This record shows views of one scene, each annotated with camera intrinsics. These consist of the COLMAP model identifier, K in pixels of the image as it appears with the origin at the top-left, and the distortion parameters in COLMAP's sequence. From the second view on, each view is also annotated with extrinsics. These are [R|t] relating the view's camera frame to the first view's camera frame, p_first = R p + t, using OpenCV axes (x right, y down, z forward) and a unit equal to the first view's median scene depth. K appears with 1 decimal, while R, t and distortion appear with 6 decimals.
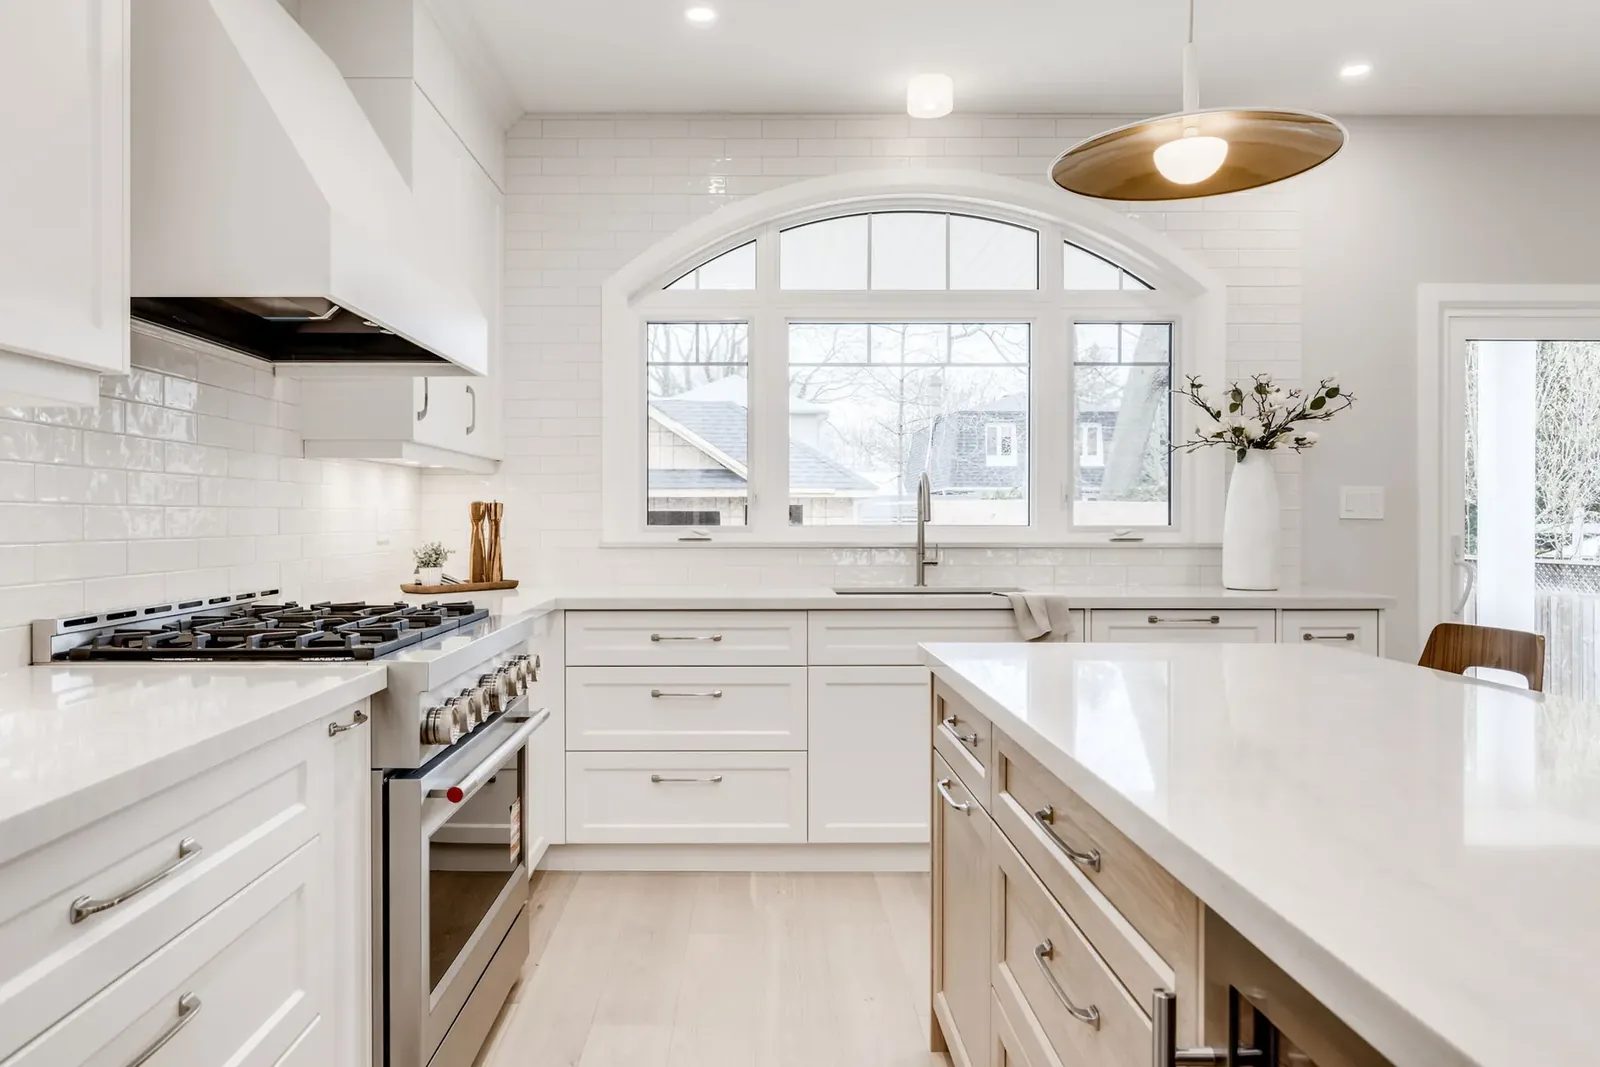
lens RADIAL K [[1060.5, 0, 767.6], [0, 1060.5, 526.4], [0, 0, 1]] dist [0.002148, -0.003675]
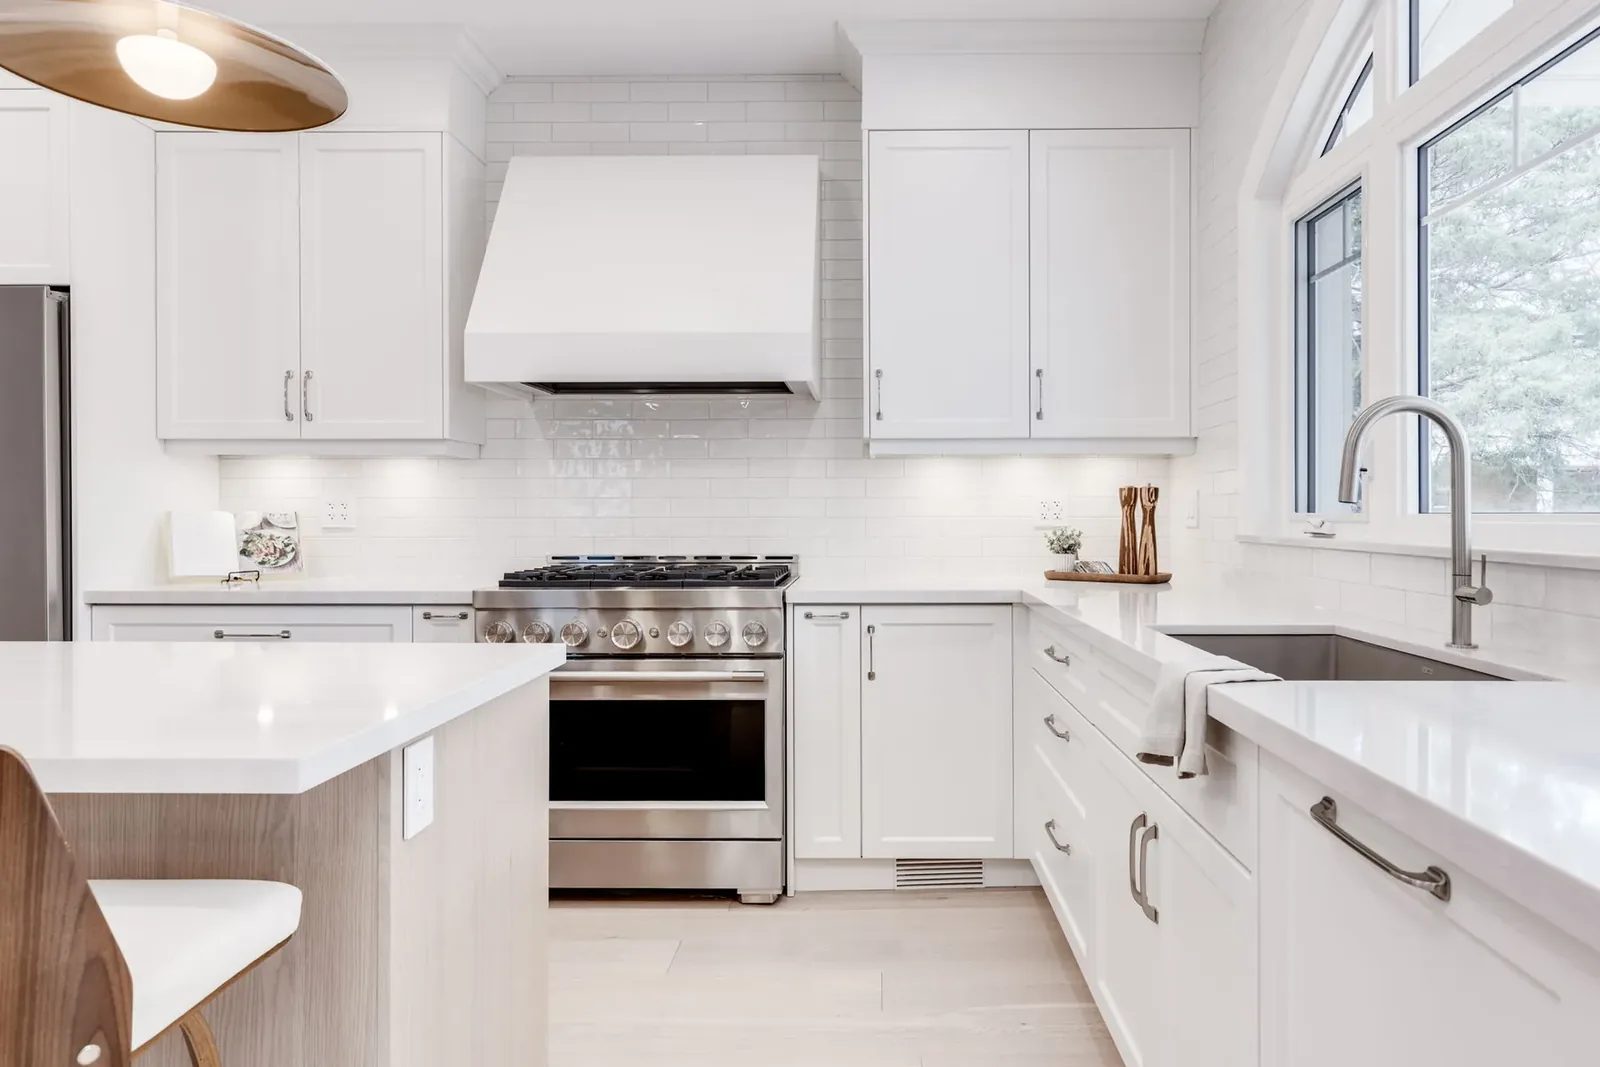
lens RADIAL K [[1060.5, 0, 823.1], [0, 1060.5, 509.1], [0, 0, 1]] dist [0.002148, -0.003675]
pose [[-0.003664, -0.000794, -0.999993, 0.655769], [-0.006847, 0.999976, -0.000769, -0.001093], [0.999970, 0.006844, -0.003669, 0.738982]]
